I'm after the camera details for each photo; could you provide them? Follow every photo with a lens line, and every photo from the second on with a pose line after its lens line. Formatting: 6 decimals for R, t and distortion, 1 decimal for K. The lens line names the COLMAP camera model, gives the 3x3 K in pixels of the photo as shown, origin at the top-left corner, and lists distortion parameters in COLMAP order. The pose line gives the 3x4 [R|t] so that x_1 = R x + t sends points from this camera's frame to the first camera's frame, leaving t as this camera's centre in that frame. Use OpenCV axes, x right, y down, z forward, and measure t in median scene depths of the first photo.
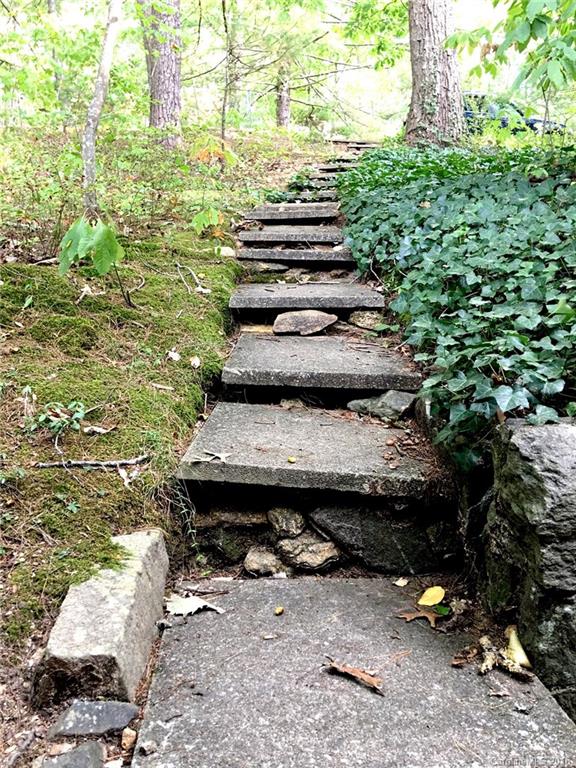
lens RADIAL K [[643.7, 0, 290.1], [0, 643.7, 383.5], [0, 0, 1]] dist [0.090844, -0.134308]
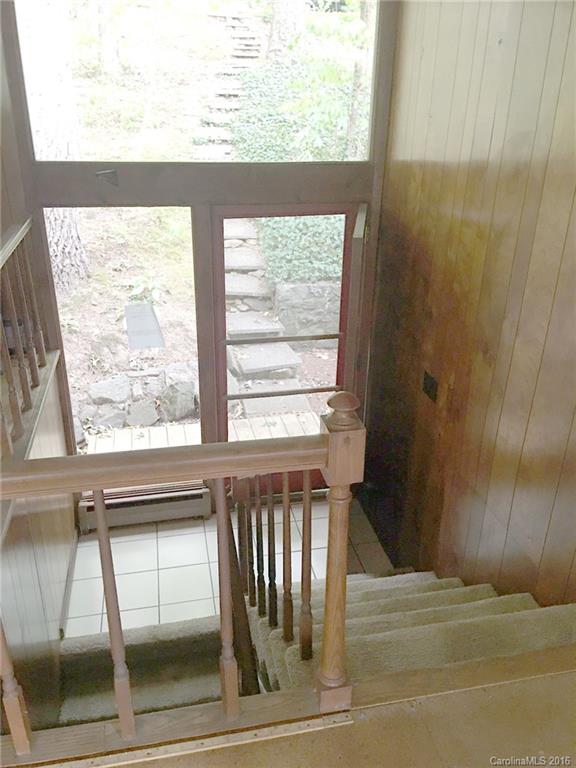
lens RADIAL K [[643.7, 0, 289.0], [0, 643.7, 383.7], [0, 0, 1]] dist [0.090844, -0.134308]
pose [[0.981158, -0.056268, 0.184831, -0.575124], [-0.002271, 0.953227, 0.302247, -0.686333], [-0.193193, -0.296972, 0.935139, -3.893474]]
